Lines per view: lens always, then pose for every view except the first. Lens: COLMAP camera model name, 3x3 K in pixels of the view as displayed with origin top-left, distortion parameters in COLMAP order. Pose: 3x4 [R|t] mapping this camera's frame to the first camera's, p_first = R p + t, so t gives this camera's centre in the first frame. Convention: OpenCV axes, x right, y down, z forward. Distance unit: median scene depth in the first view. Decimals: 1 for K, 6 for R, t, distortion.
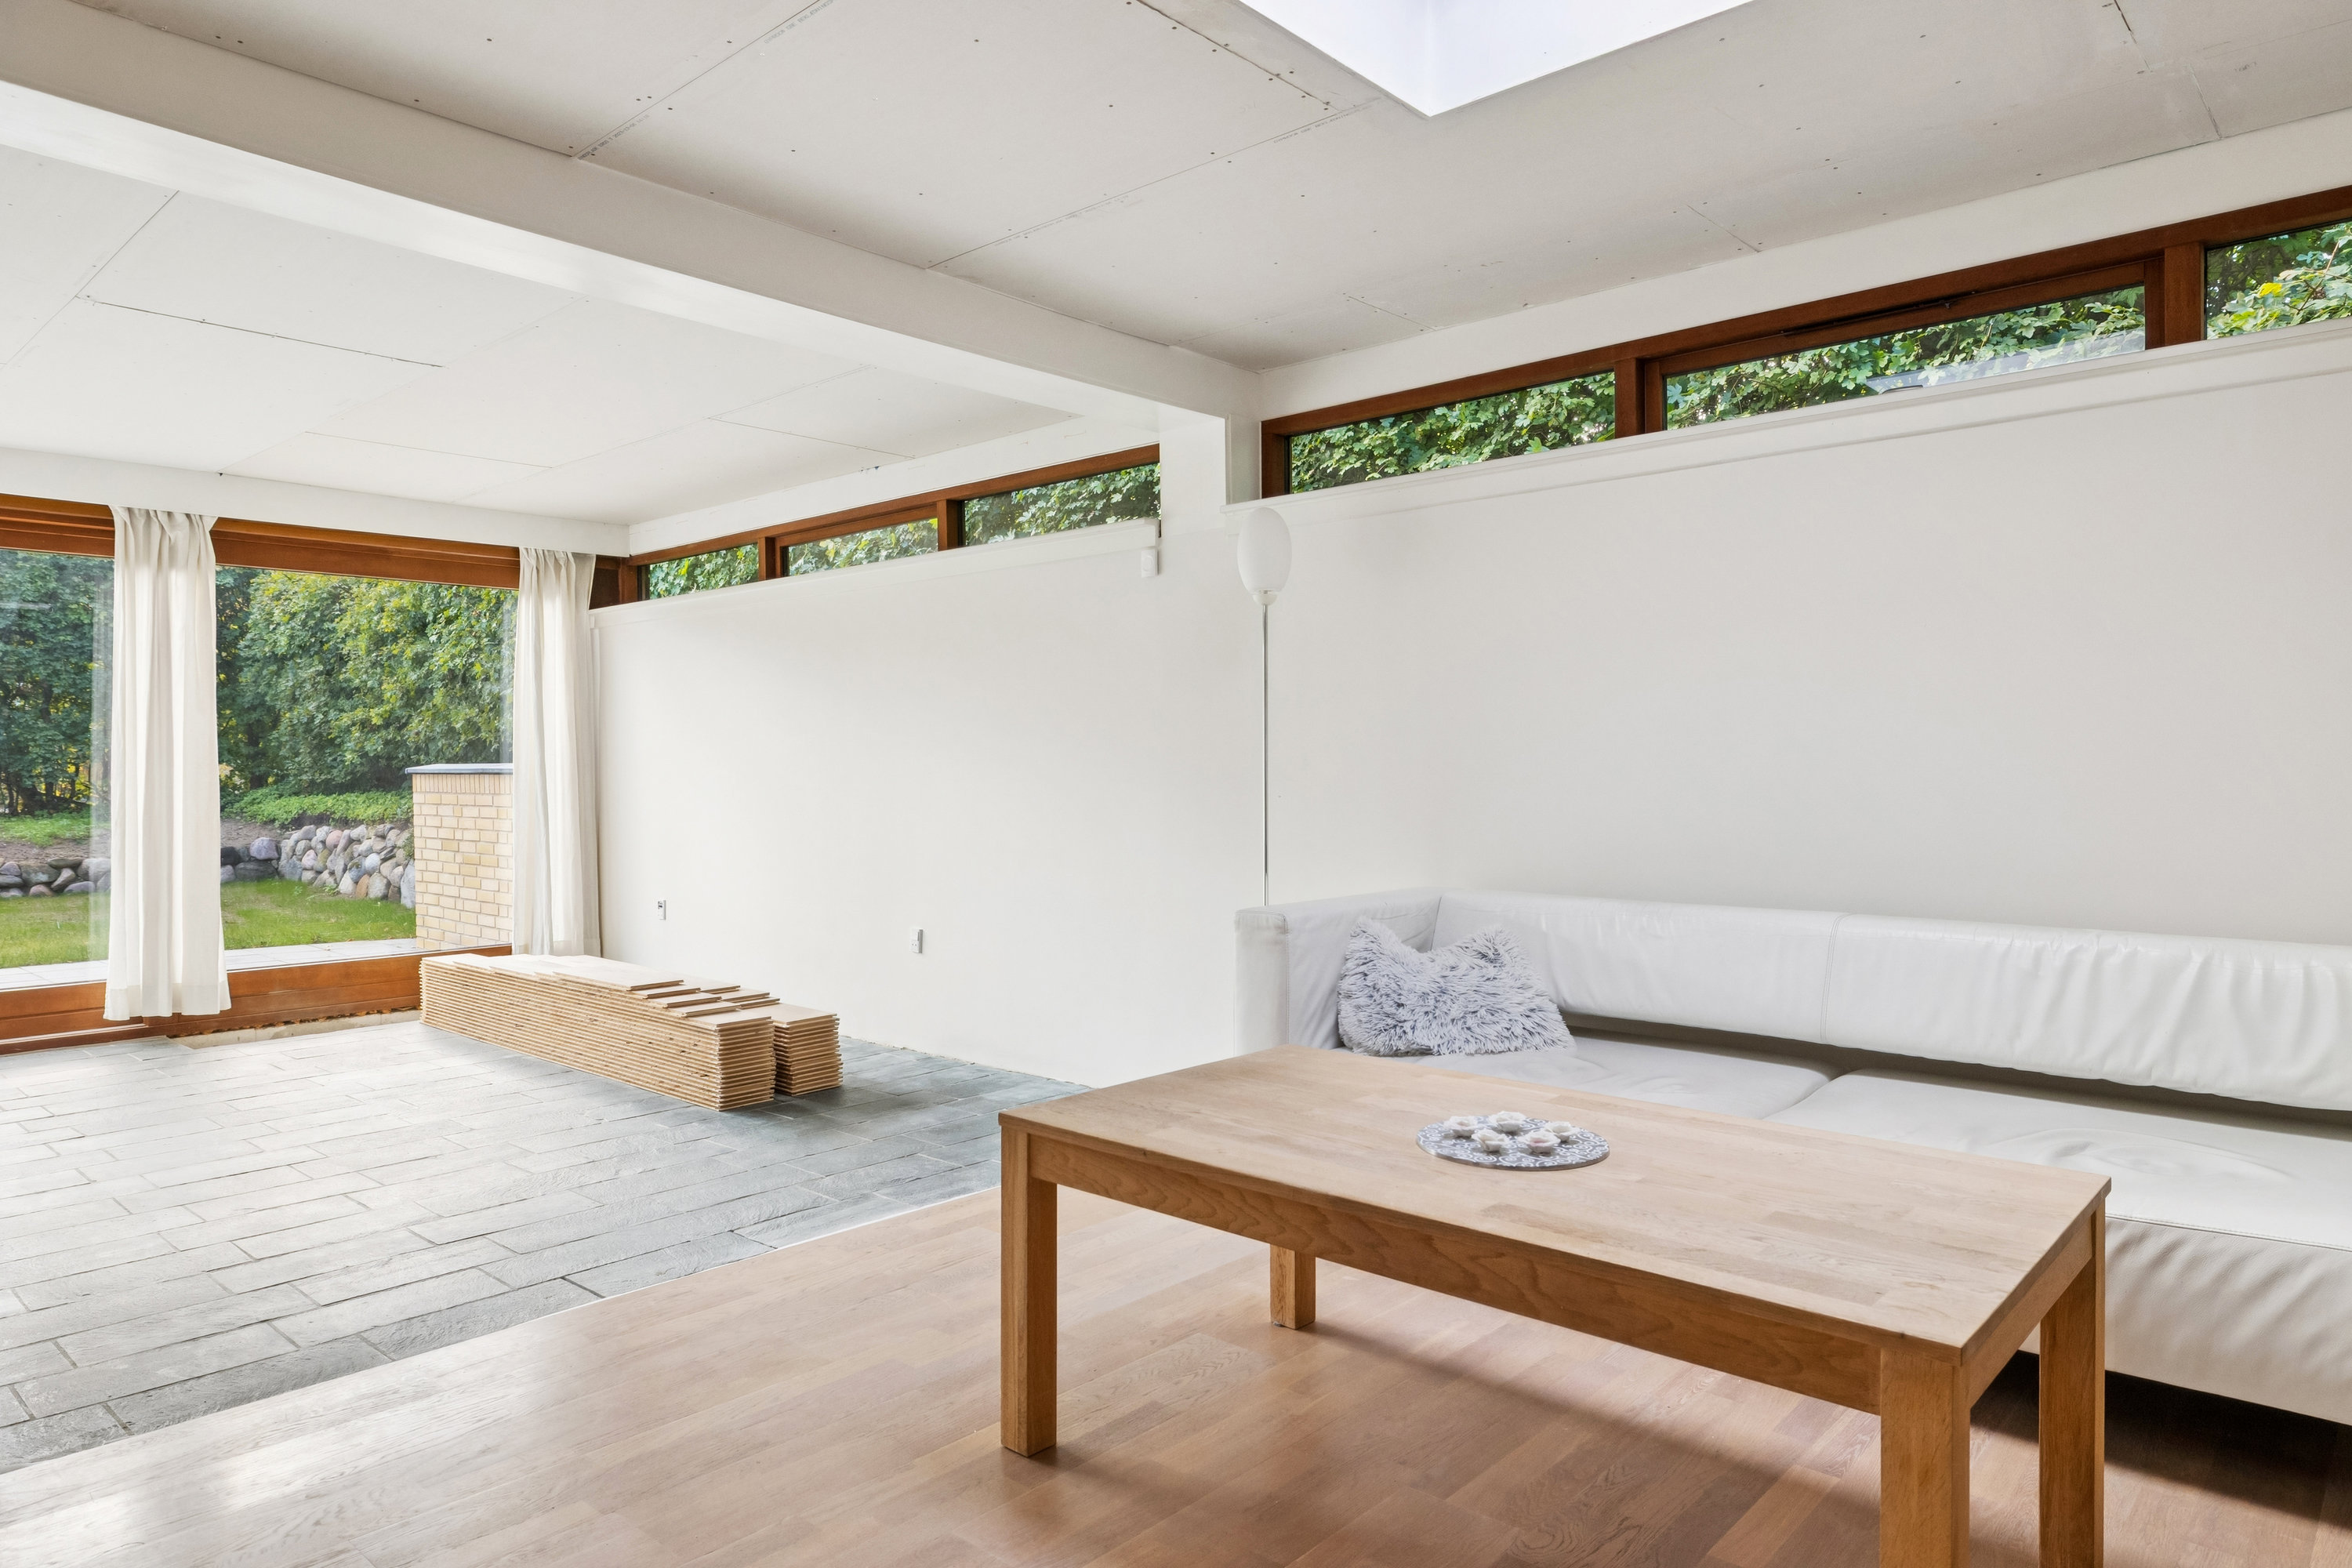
lens RADIAL K [[1453.6, 0, 1180.3], [0, 1453.6, 785.2], [0, 0, 1]] dist [0.001144, -0.002600]
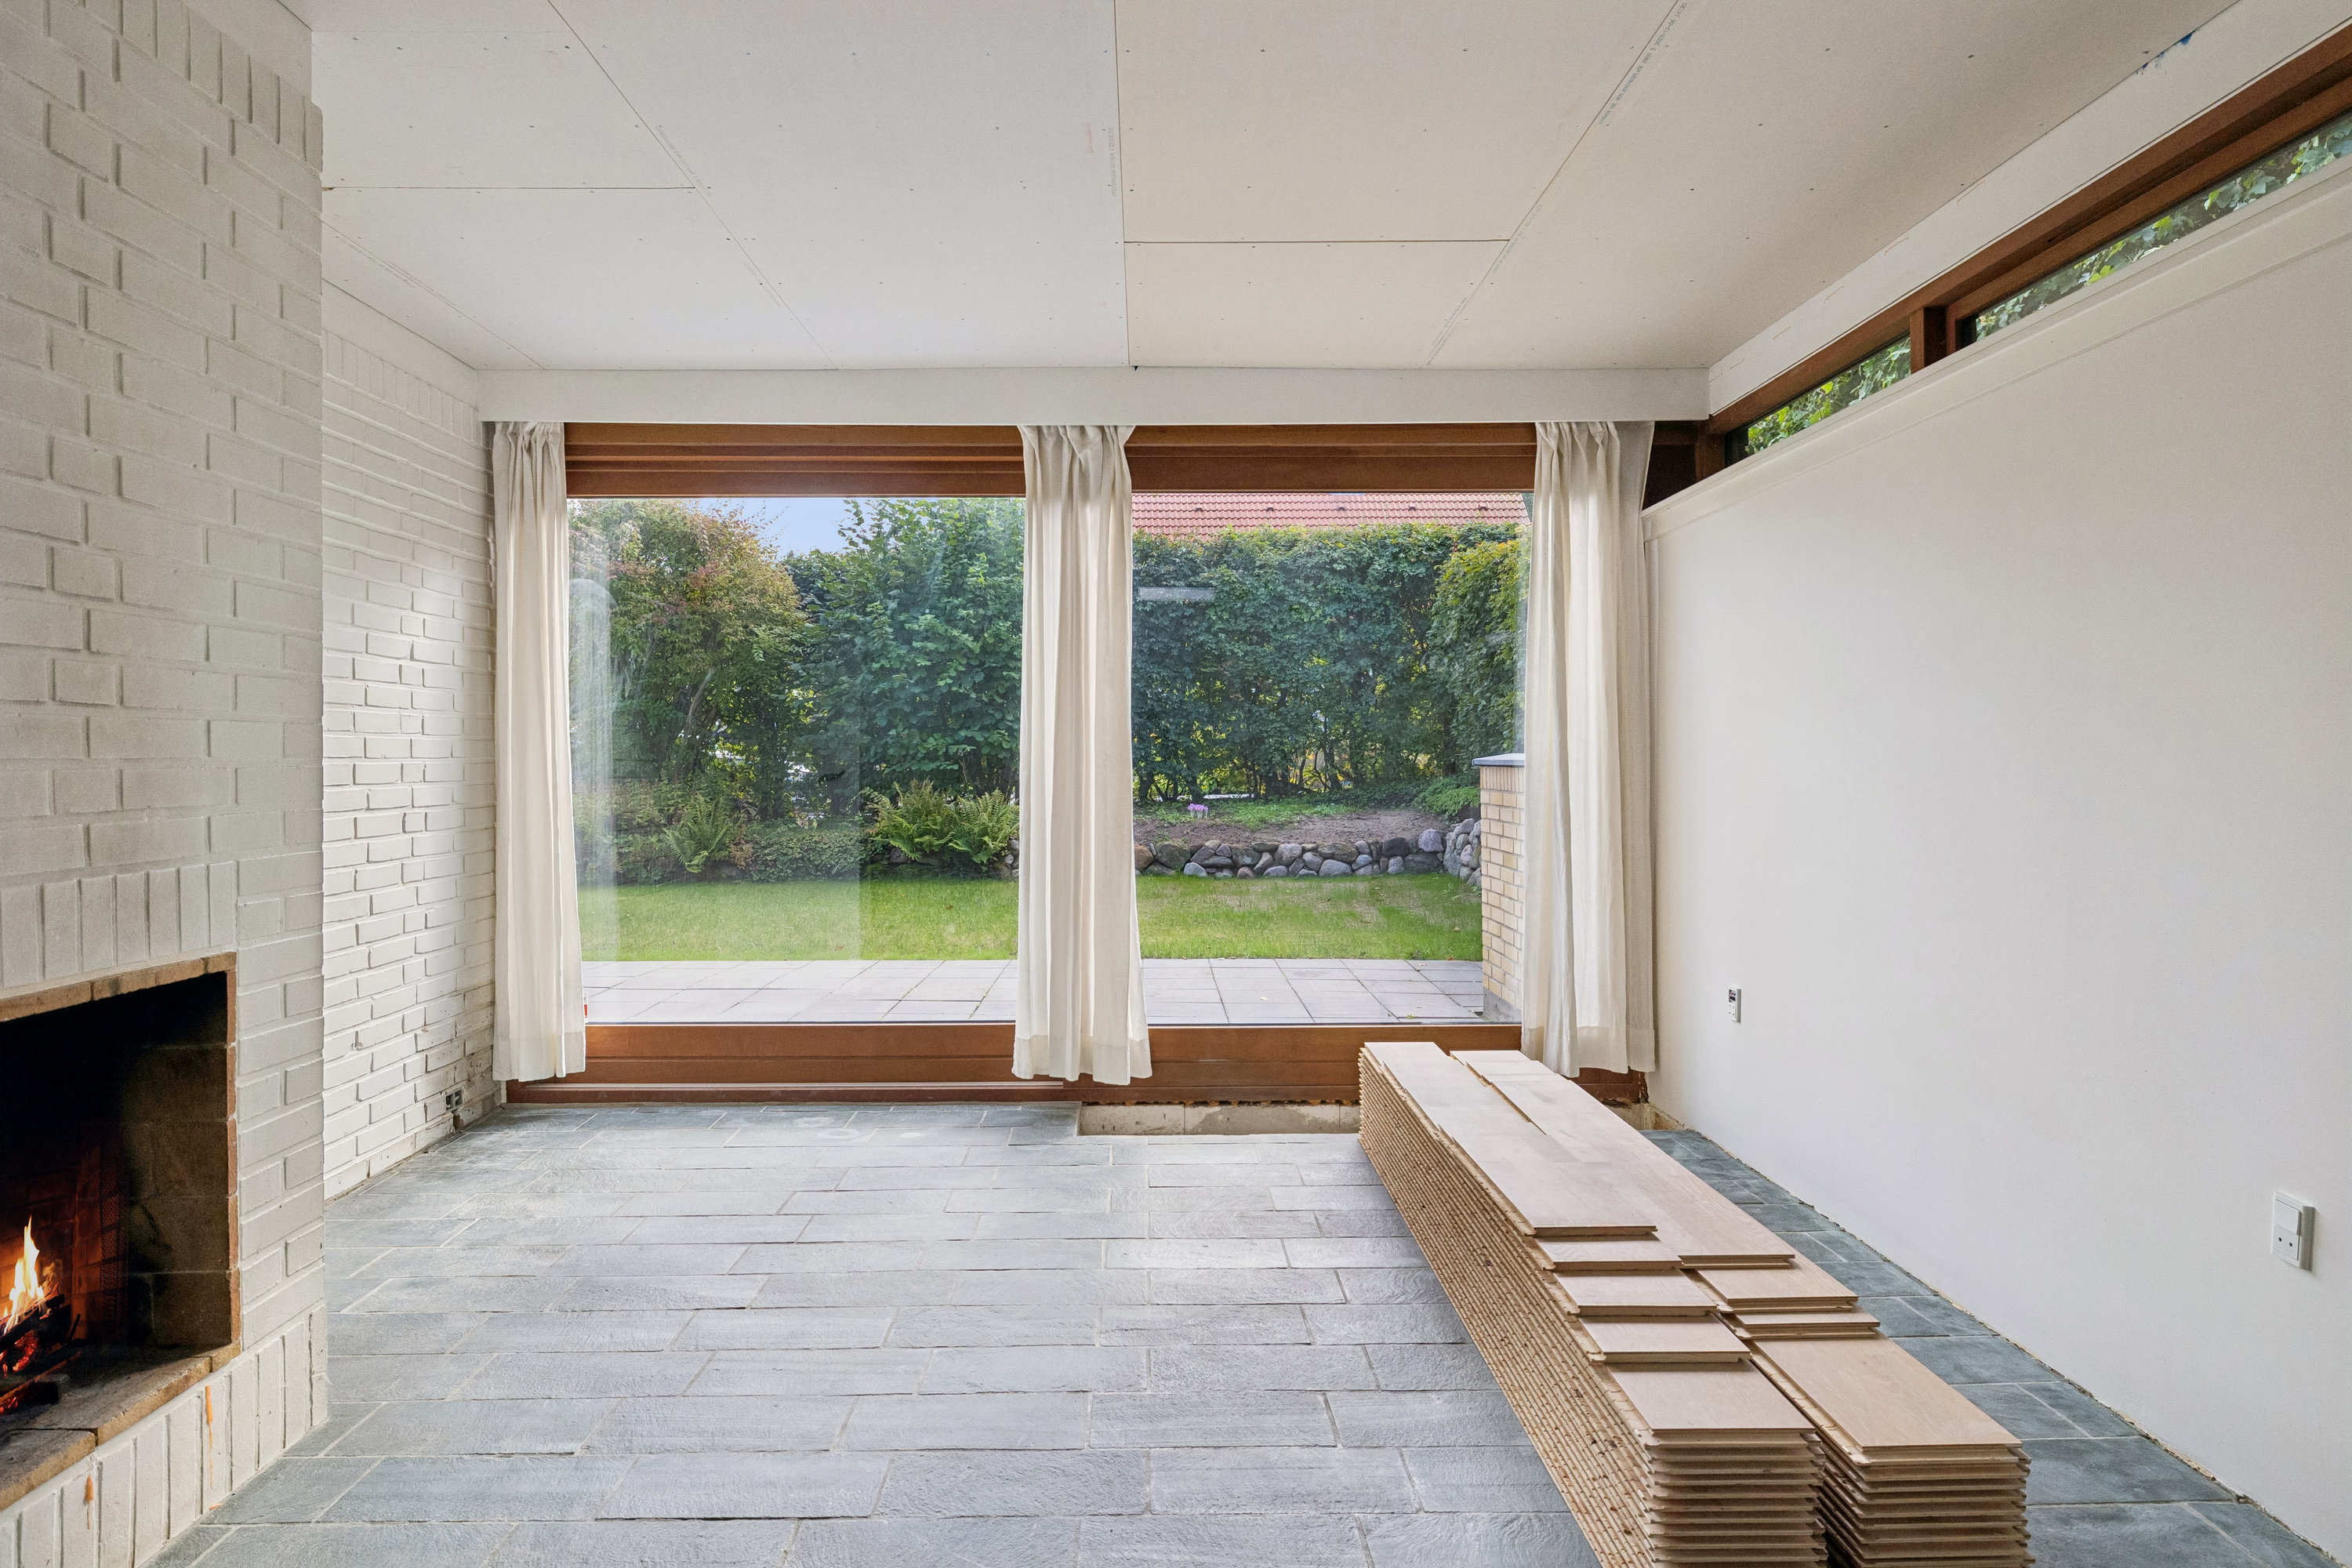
lens RADIAL K [[1453.6, 0, 1135.5], [0, 1453.6, 781.3], [0, 0, 1]] dist [0.001144, -0.002600]
pose [[0.666252, 0.014133, -0.745593, -0.084332], [-0.010298, 0.999899, 0.009751, -0.007012], [0.745656, 0.001181, 0.666330, 0.434514]]
